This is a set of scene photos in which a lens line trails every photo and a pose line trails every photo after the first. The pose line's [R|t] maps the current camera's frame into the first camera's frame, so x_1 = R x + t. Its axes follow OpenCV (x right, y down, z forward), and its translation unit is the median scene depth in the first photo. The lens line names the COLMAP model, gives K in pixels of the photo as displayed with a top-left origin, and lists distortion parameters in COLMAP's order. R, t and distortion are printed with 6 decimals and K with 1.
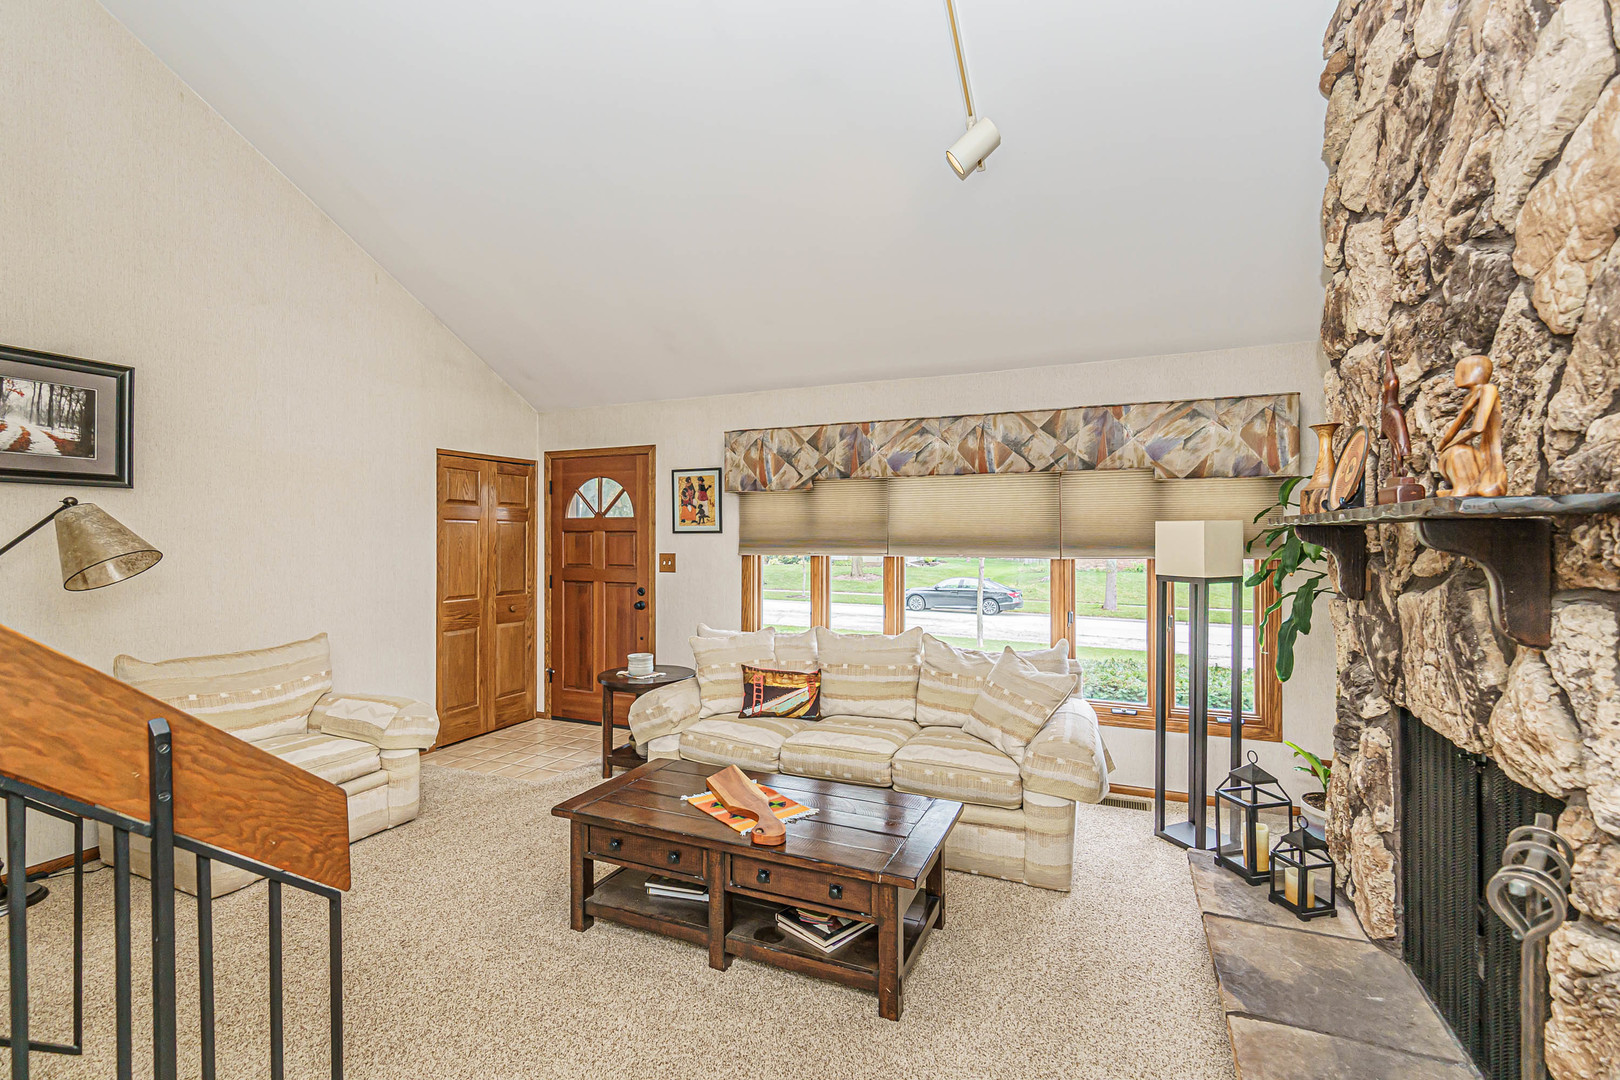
lens RADIAL K [[706.1, 0, 805.6], [0, 706.1, 531.9], [0, 0, 1]] dist [0.000175, 0.000128]
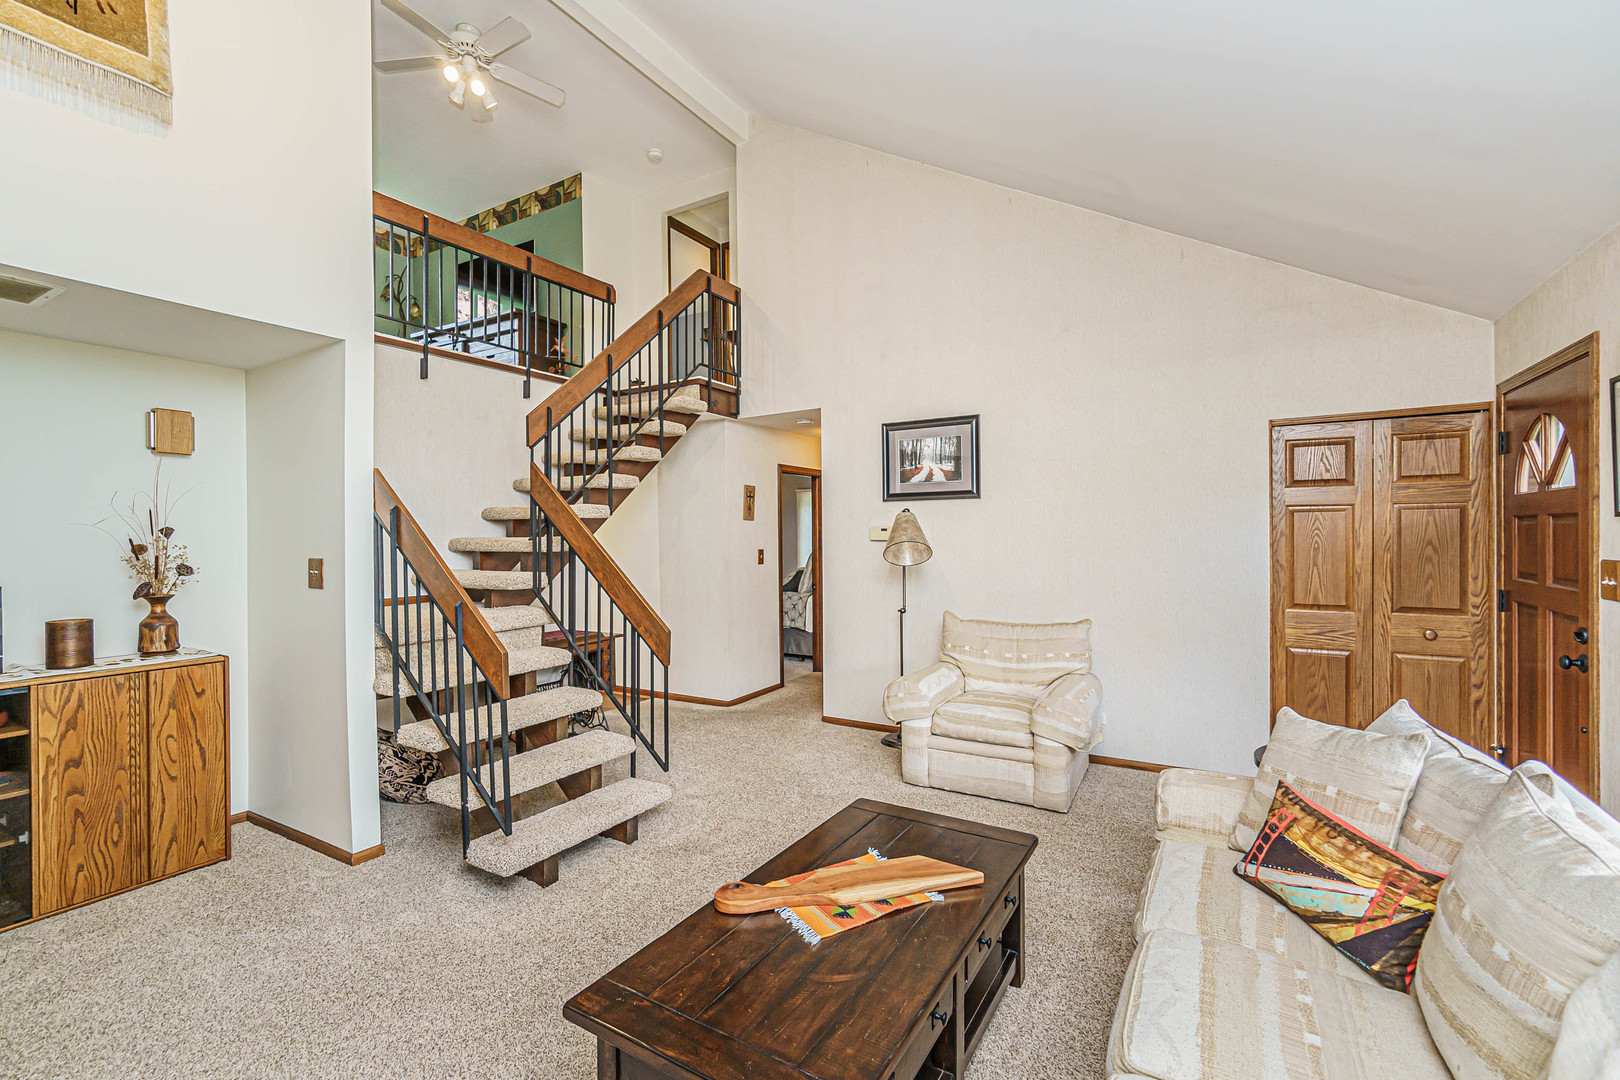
lens RADIAL K [[706.1, 0, 805.6], [0, 706.1, 531.9], [0, 0, 1]] dist [0.000175, 0.000128]
pose [[-0.123665, 0.003007, -0.992319, 0.471030], [0.018452, 0.999829, 0.000731, -0.000313], [0.992152, -0.018220, -0.123699, 0.734243]]
